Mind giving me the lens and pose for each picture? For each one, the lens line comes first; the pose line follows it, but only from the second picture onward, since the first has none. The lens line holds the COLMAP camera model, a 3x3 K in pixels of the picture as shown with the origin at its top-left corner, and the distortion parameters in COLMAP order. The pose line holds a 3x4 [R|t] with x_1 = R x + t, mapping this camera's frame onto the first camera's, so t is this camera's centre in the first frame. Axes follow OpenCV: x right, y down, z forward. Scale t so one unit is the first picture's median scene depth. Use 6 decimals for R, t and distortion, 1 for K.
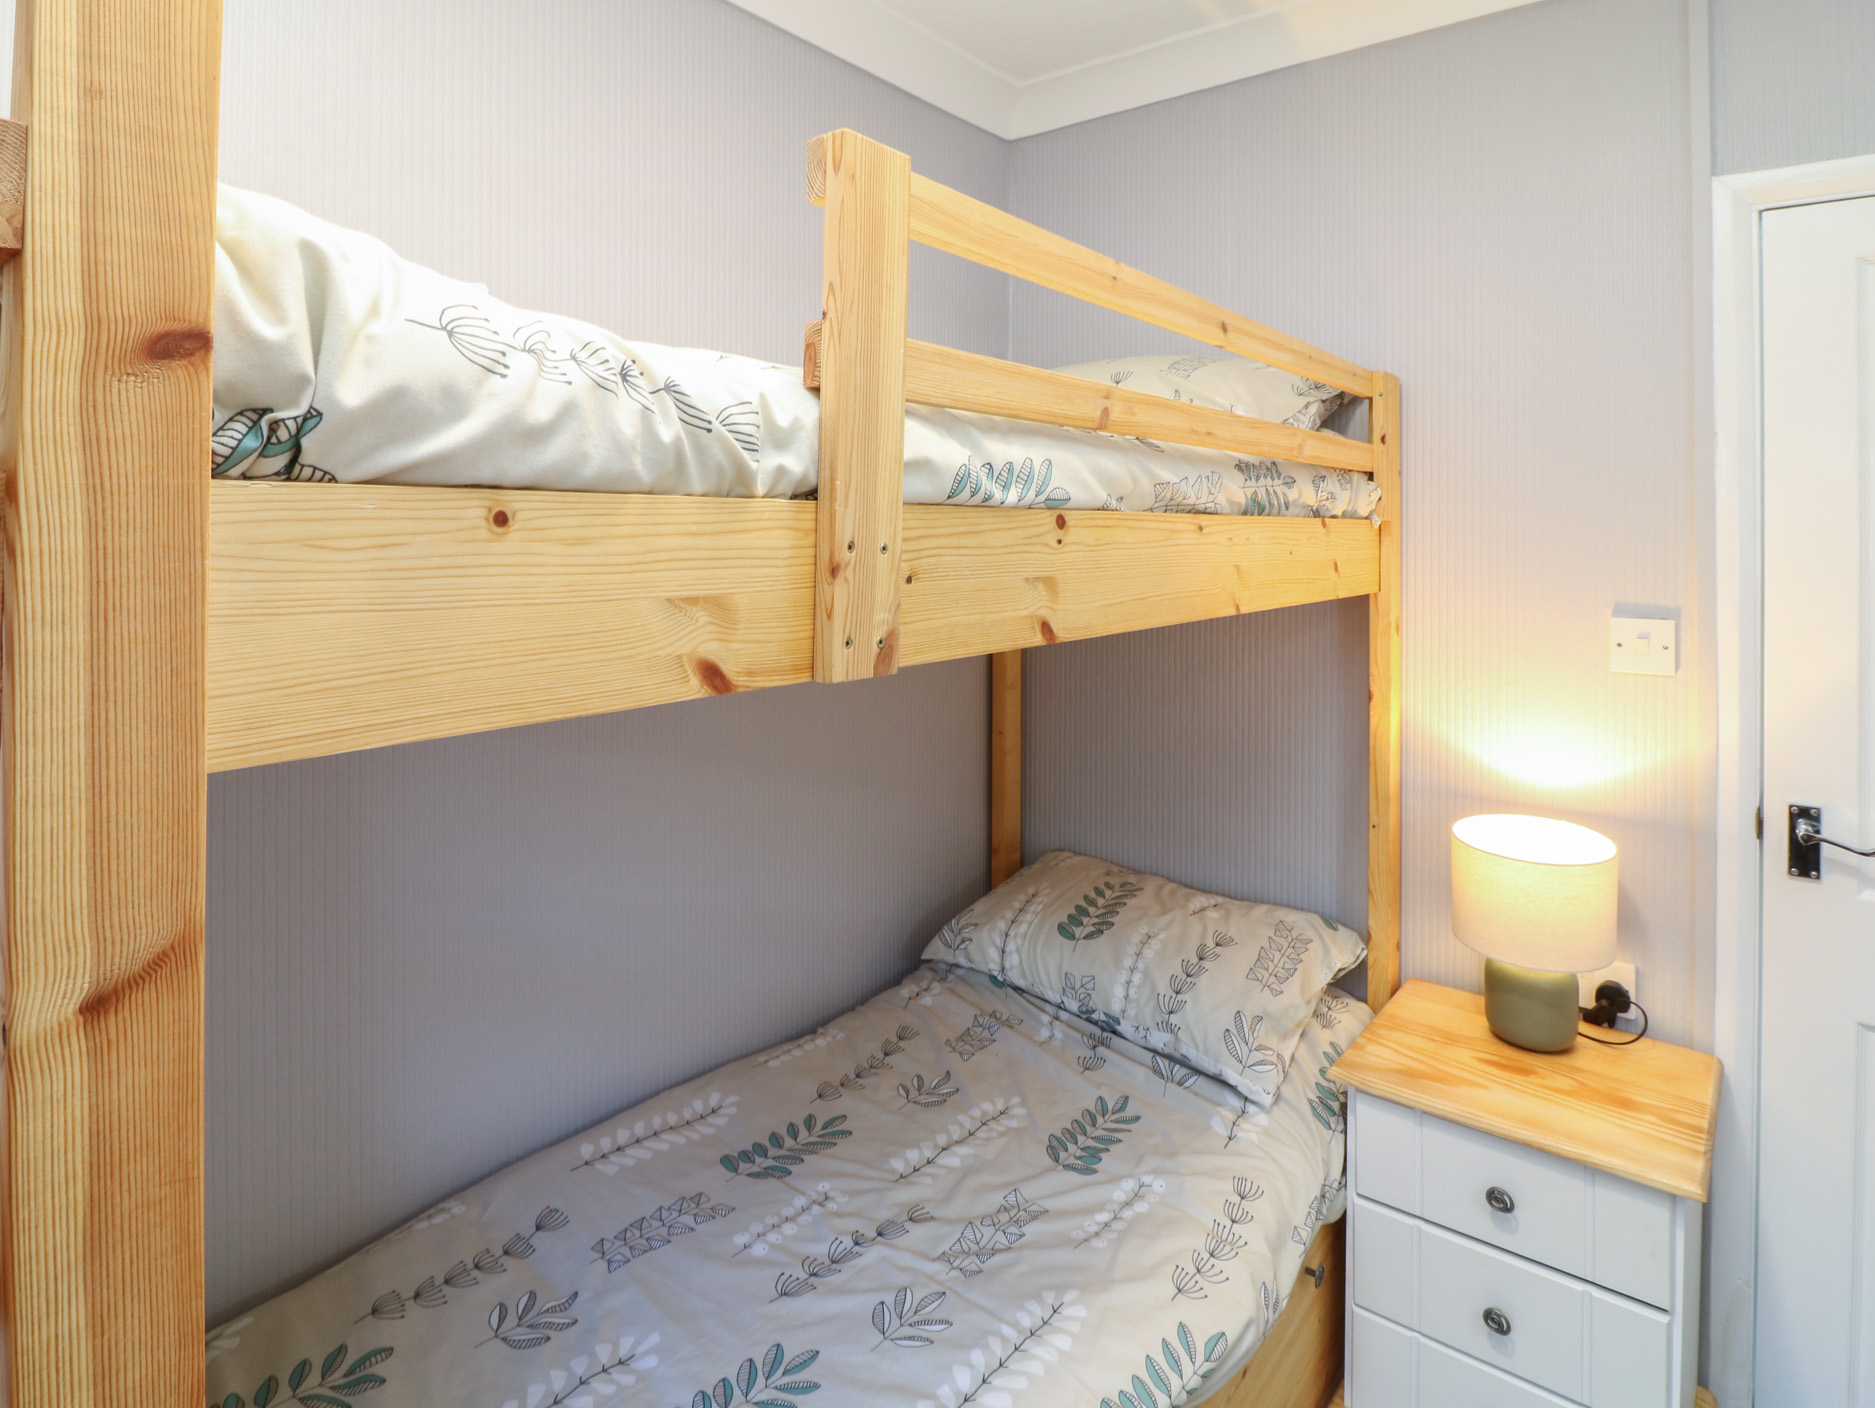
lens RADIAL K [[1024.5, 0, 935.8], [0, 1024.5, 596.5], [0, 0, 1]] dist [-0.005489, -0.002722]
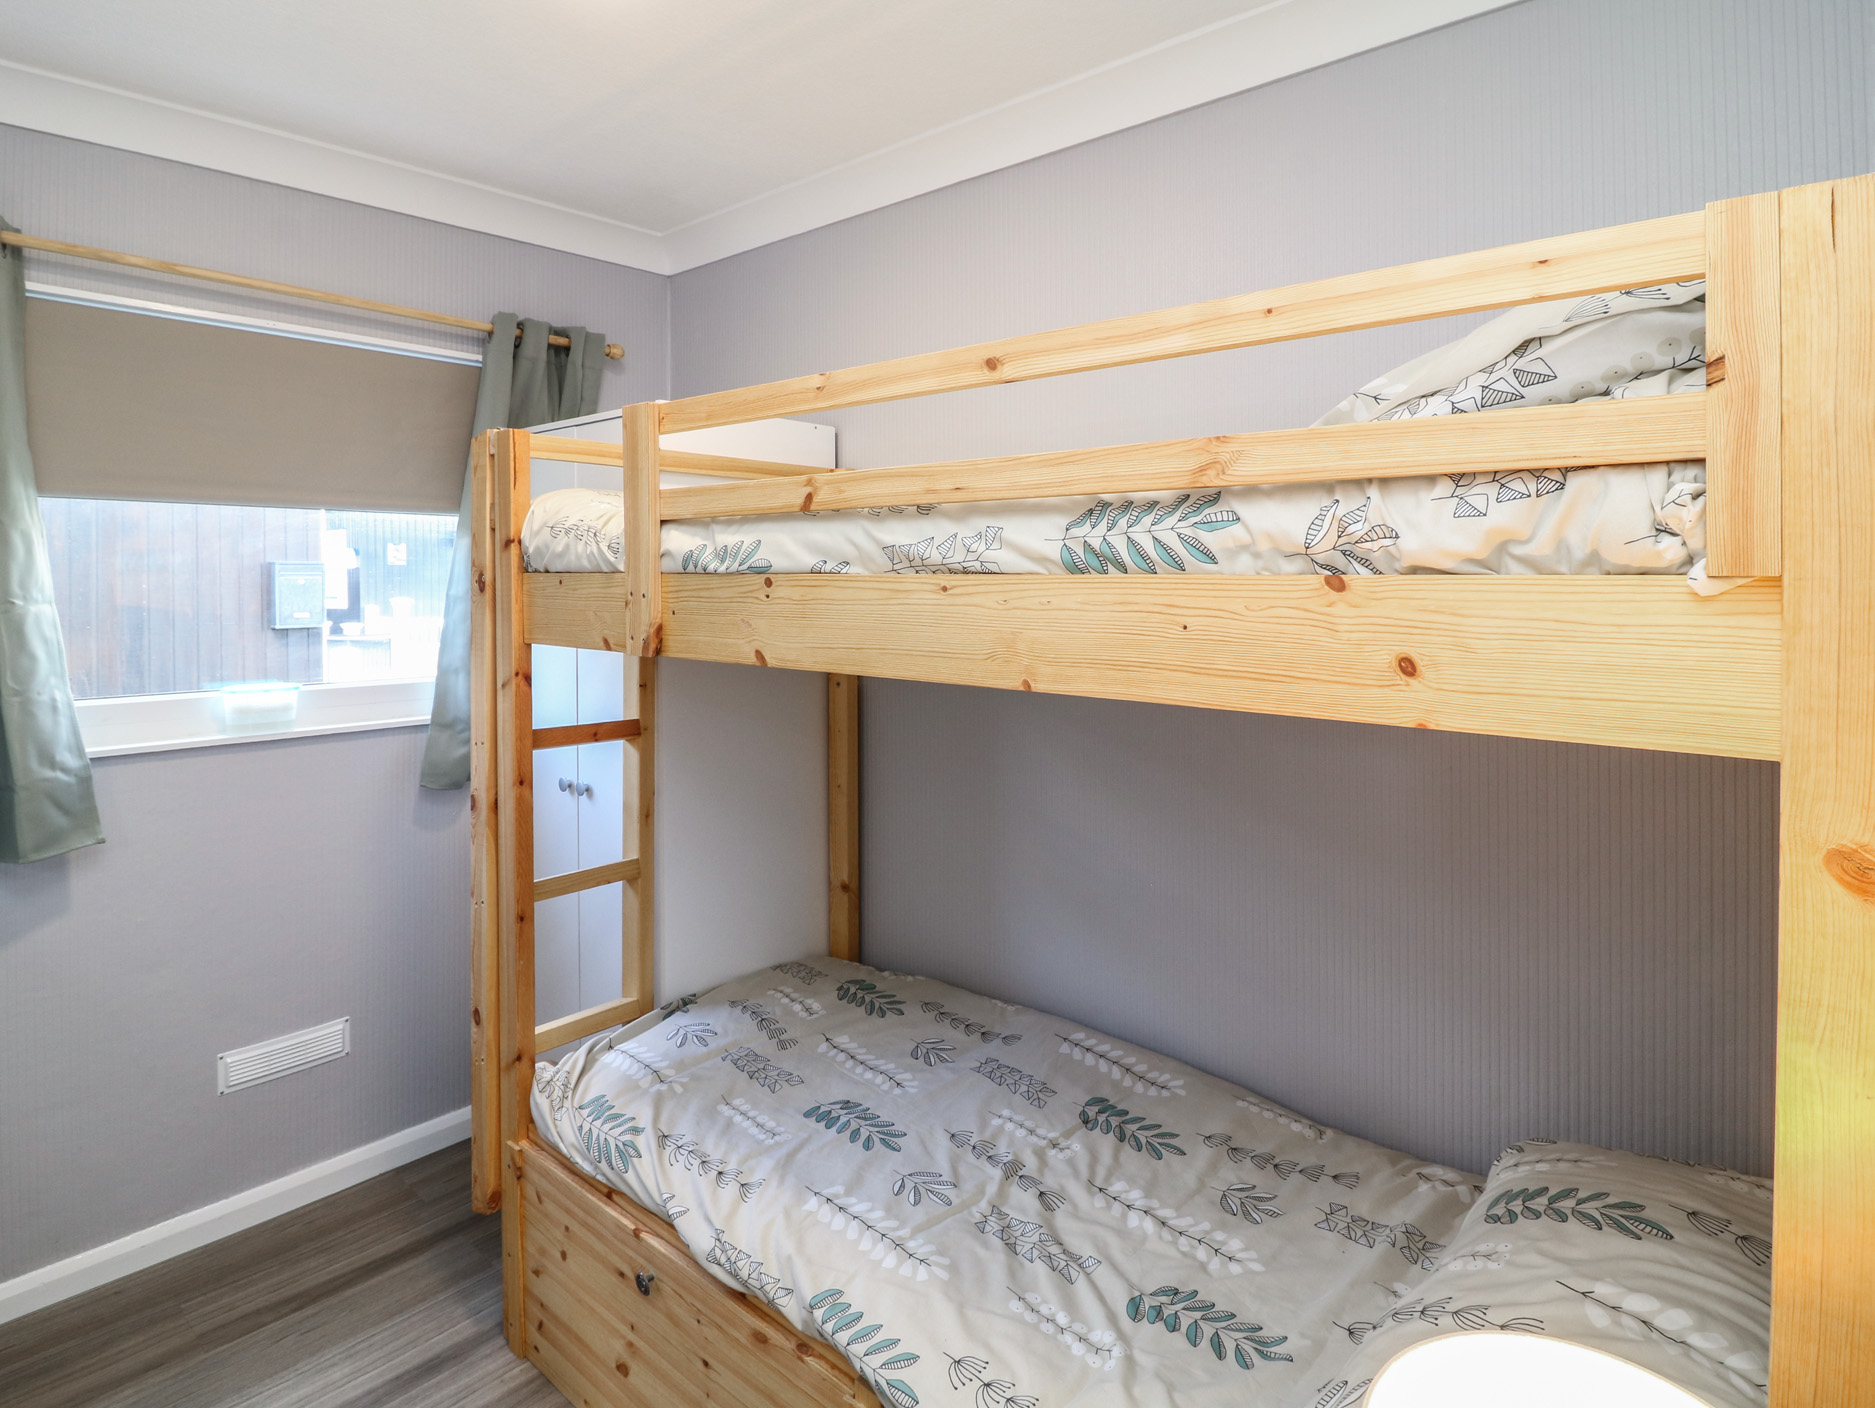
lens RADIAL K [[973.2, 0, 935.2], [0, 973.2, 679.8], [0, 0, 1]] dist [0.005081, -0.015606]
pose [[-0.027458, 0.098115, -0.994796, 1.055690], [-0.071104, 0.992459, 0.099847, -0.064137], [0.997091, 0.073476, -0.020275, 0.902687]]
